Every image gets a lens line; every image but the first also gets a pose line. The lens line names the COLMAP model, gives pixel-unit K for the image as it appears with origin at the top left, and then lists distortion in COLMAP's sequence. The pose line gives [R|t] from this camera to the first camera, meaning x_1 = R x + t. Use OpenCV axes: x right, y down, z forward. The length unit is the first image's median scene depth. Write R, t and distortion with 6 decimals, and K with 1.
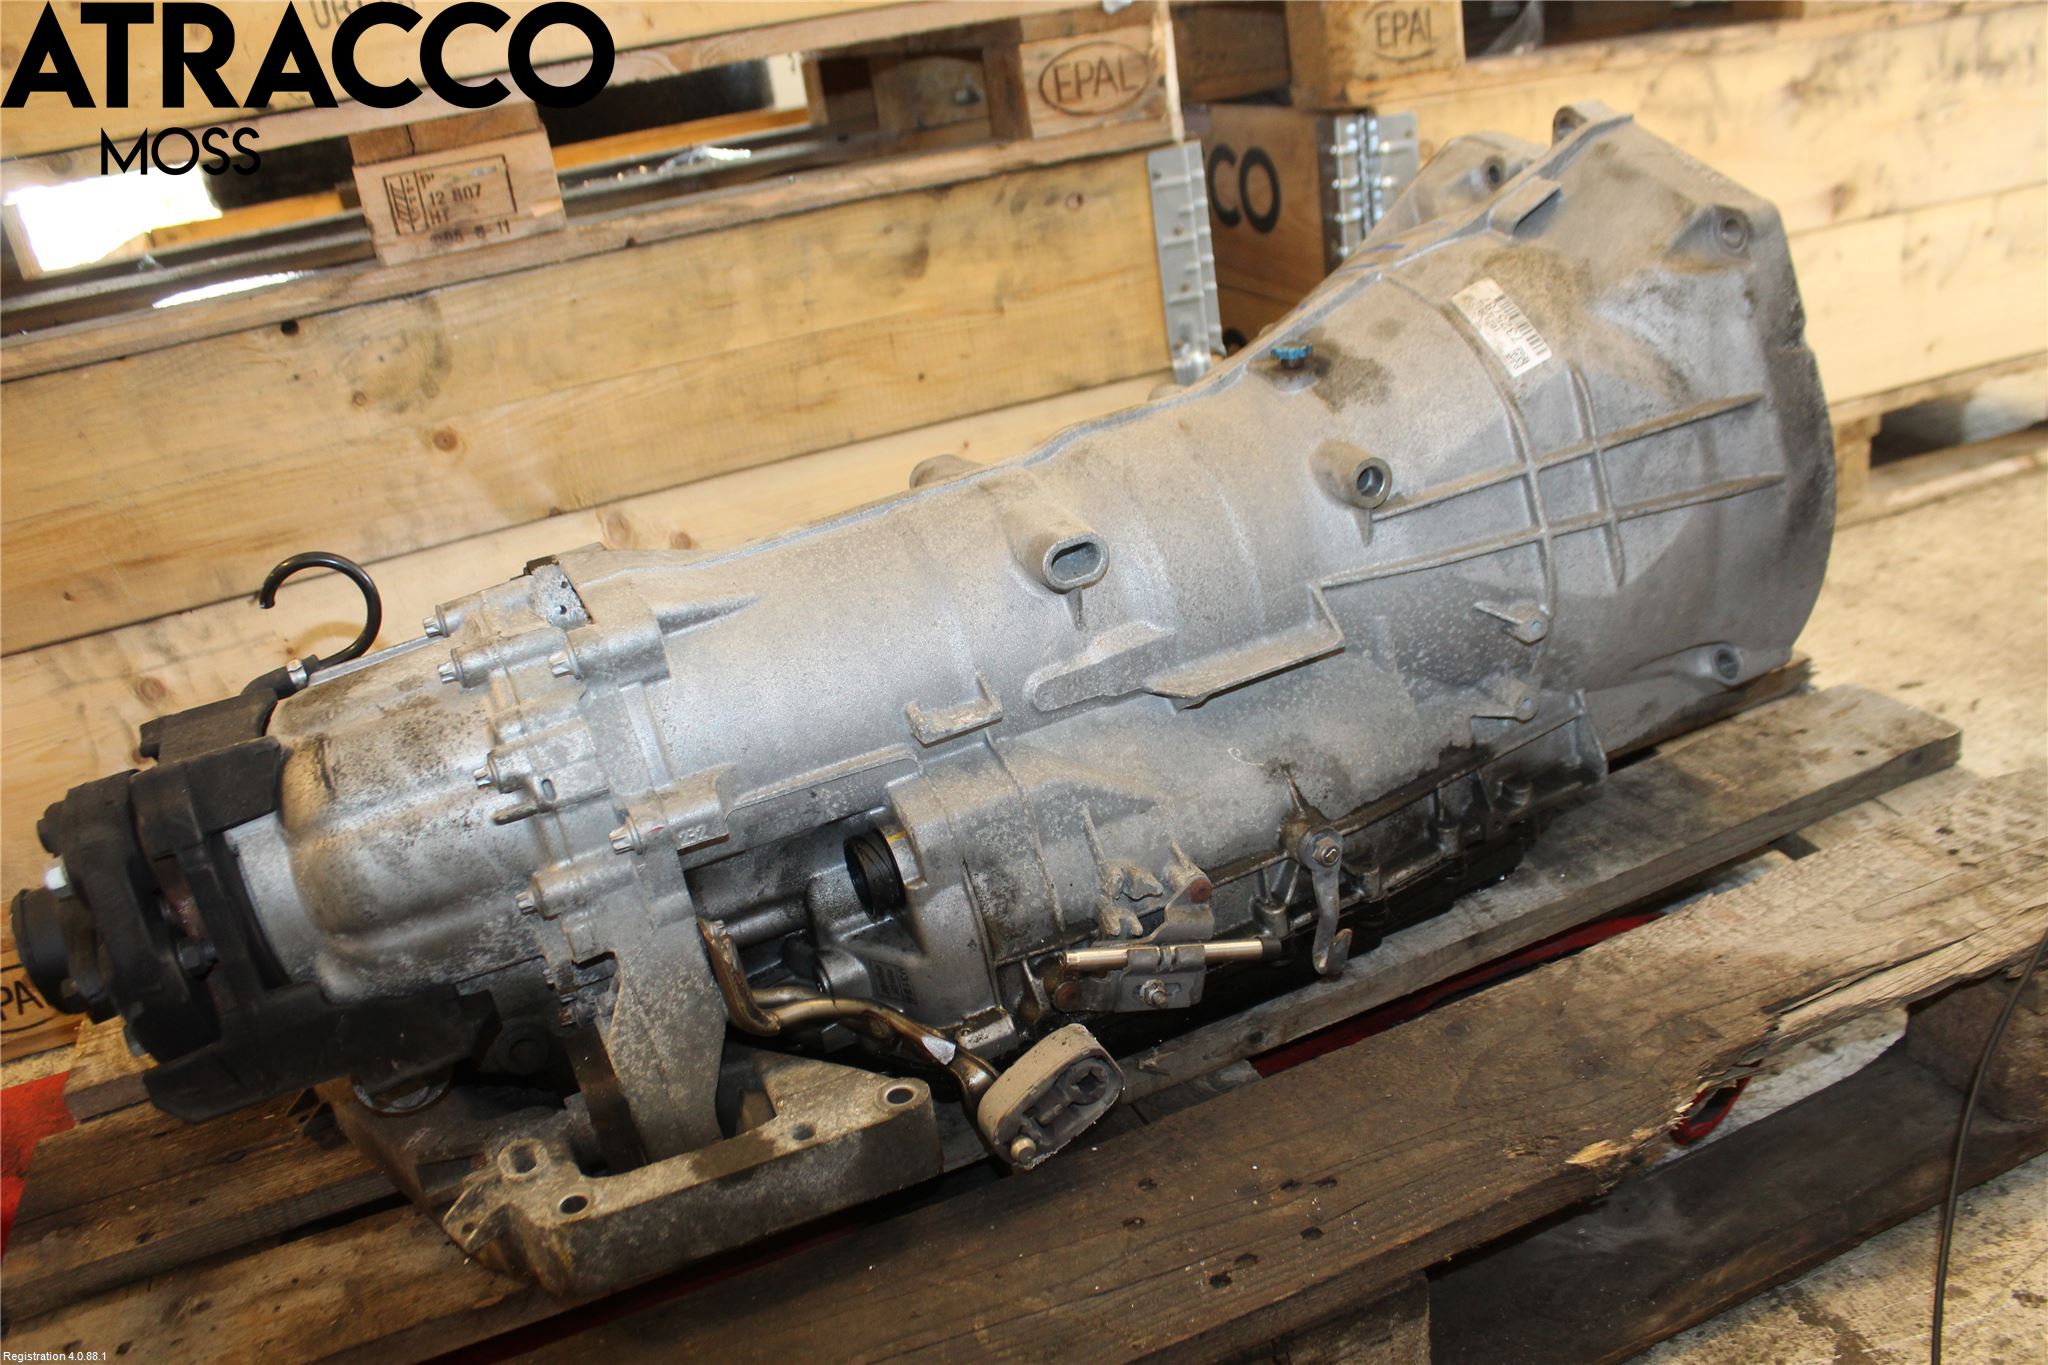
lens RADIAL K [[1552.4, 0, 1021.9], [0, 1552.4, 745.6], [0, 0, 1]] dist [-0.149718, 0.139550]
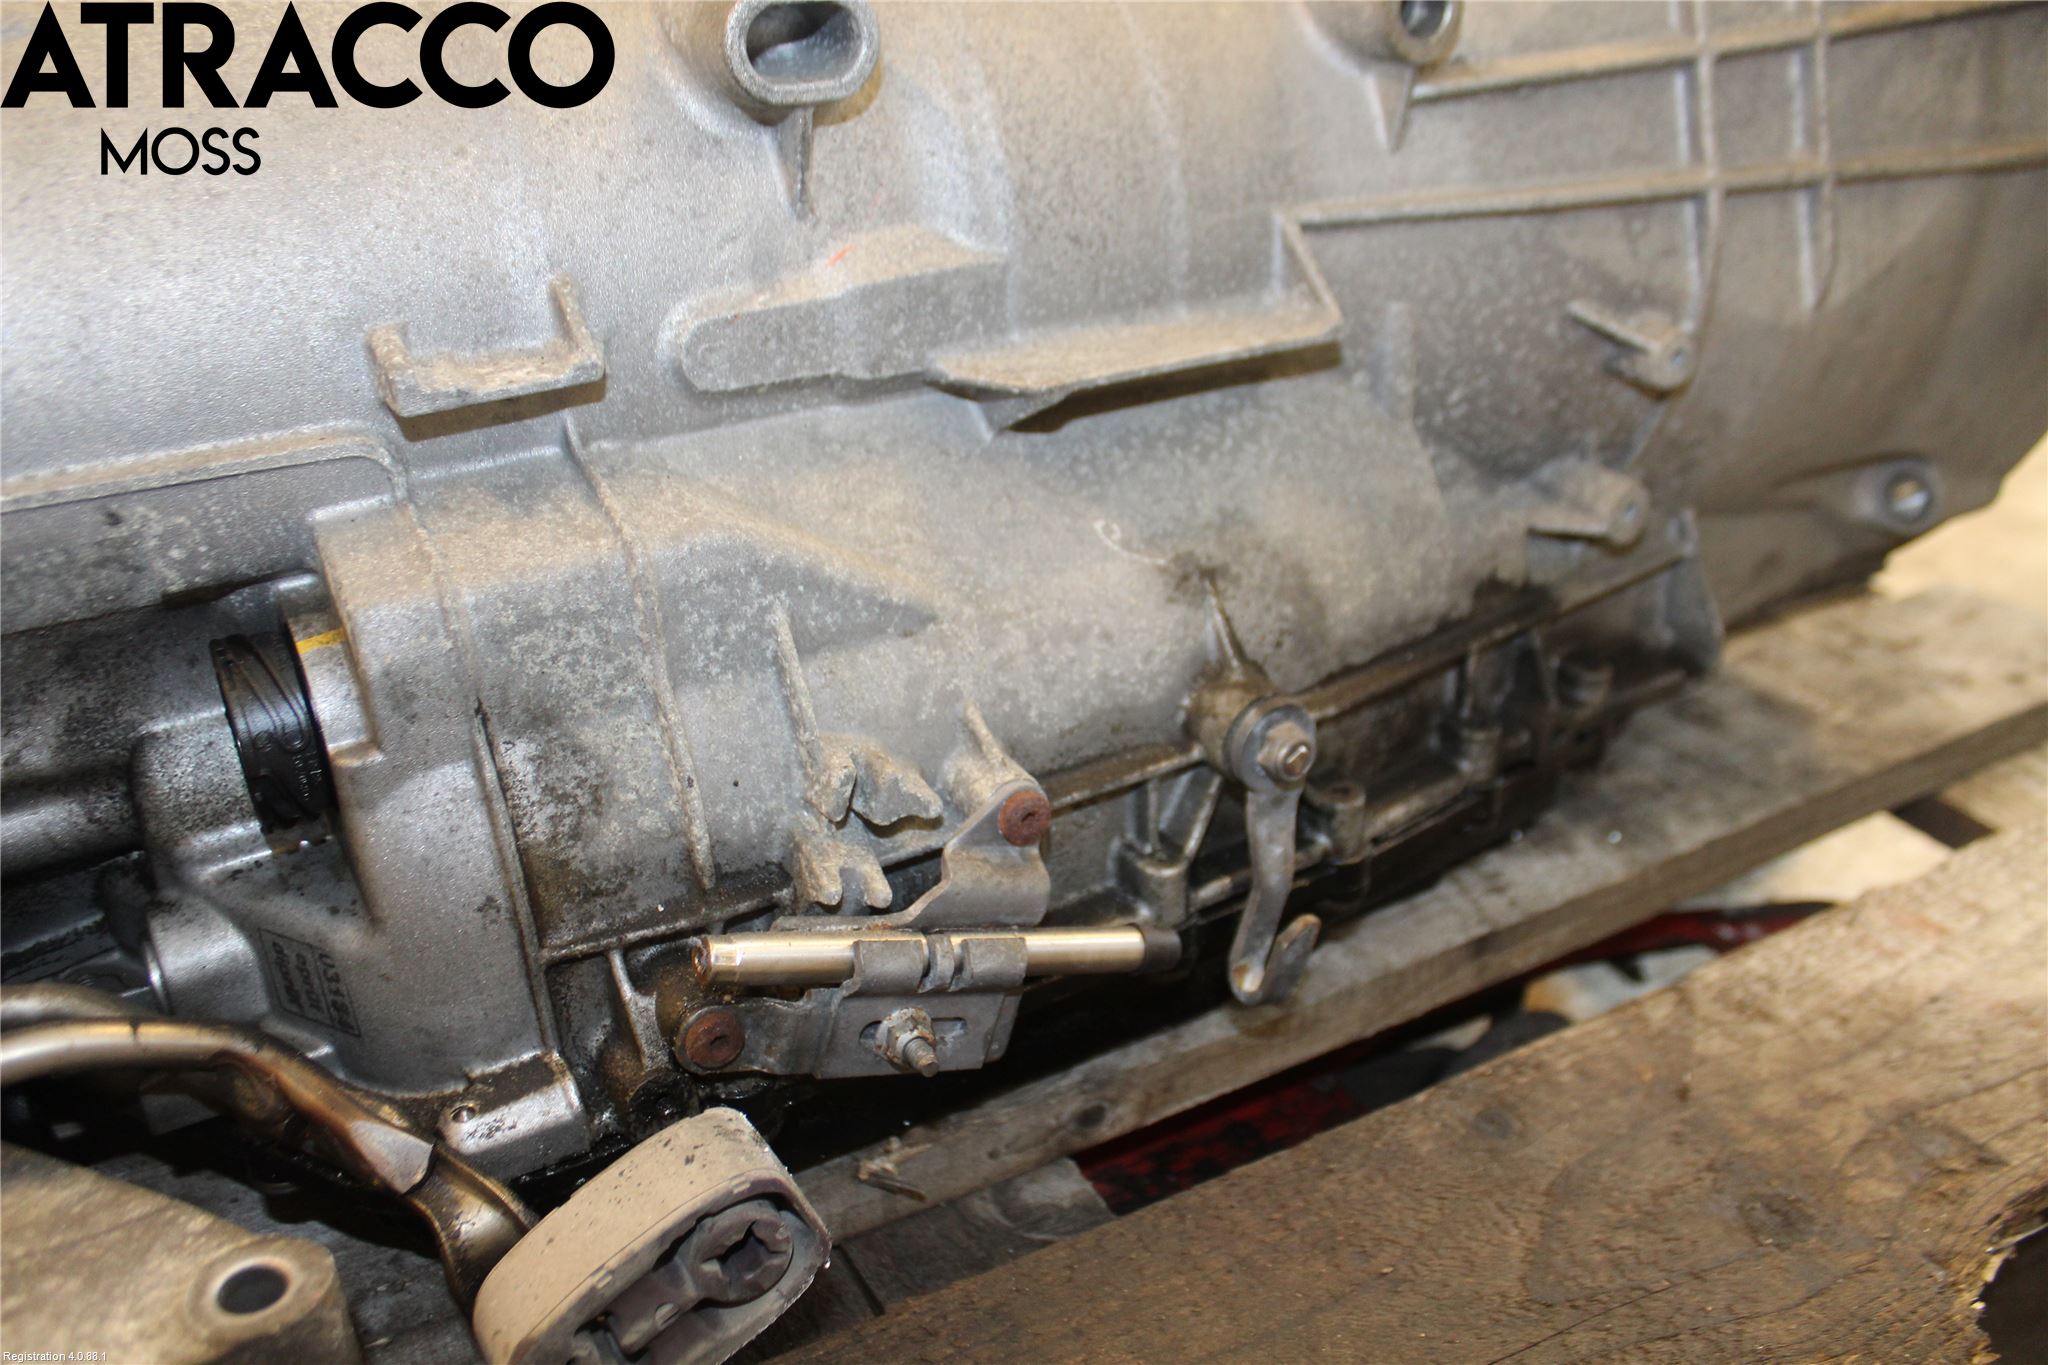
lens RADIAL K [[1552.4, 0, 1021.9], [0, 1552.4, 745.6], [0, 0, 1]] dist [-0.149718, 0.139550]
pose [[0.980398, 0.068687, 0.184668, 0.029099], [-0.074353, 0.996945, 0.023923, 0.061099], [-0.182461, -0.037184, 0.982510, 0.544279]]
